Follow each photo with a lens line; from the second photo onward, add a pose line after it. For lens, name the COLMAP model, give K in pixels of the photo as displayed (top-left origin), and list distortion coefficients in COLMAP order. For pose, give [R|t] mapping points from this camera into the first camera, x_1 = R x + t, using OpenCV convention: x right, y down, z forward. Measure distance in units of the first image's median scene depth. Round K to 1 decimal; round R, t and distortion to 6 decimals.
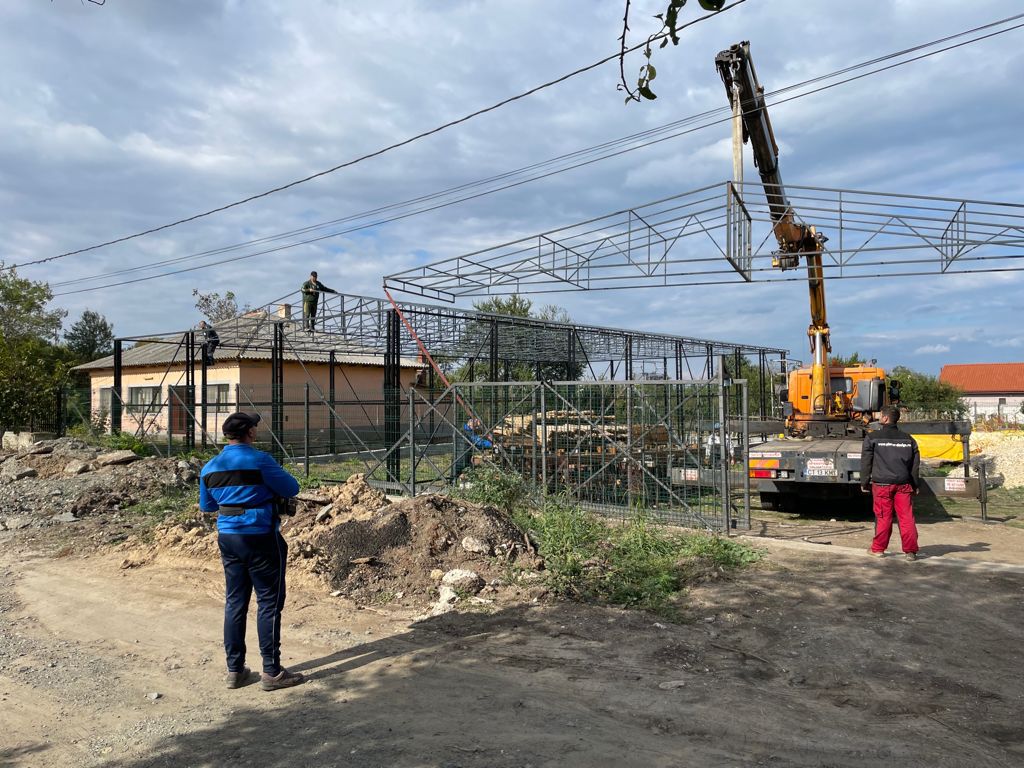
lens RADIAL K [[794.3, 0, 515.9], [0, 794.3, 383.4], [0, 0, 1]] dist [0.093896, -0.116561]
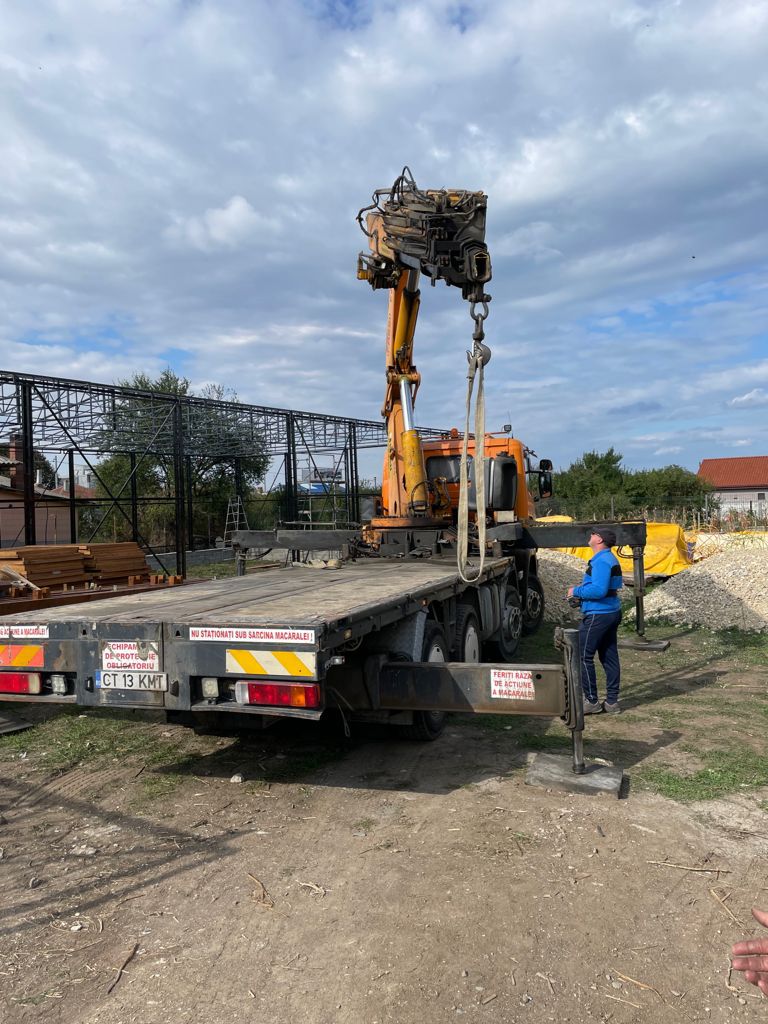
lens RADIAL K [[794.3, 0, 385.6], [0, 794.3, 504.2], [0, 0, 1]] dist [0.093896, -0.116561]
pose [[0.995497, -0.019700, 0.092721, 0.308838], [0.017968, 0.999649, 0.019479, 0.017690], [-0.093072, -0.017725, 0.995502, 0.421394]]
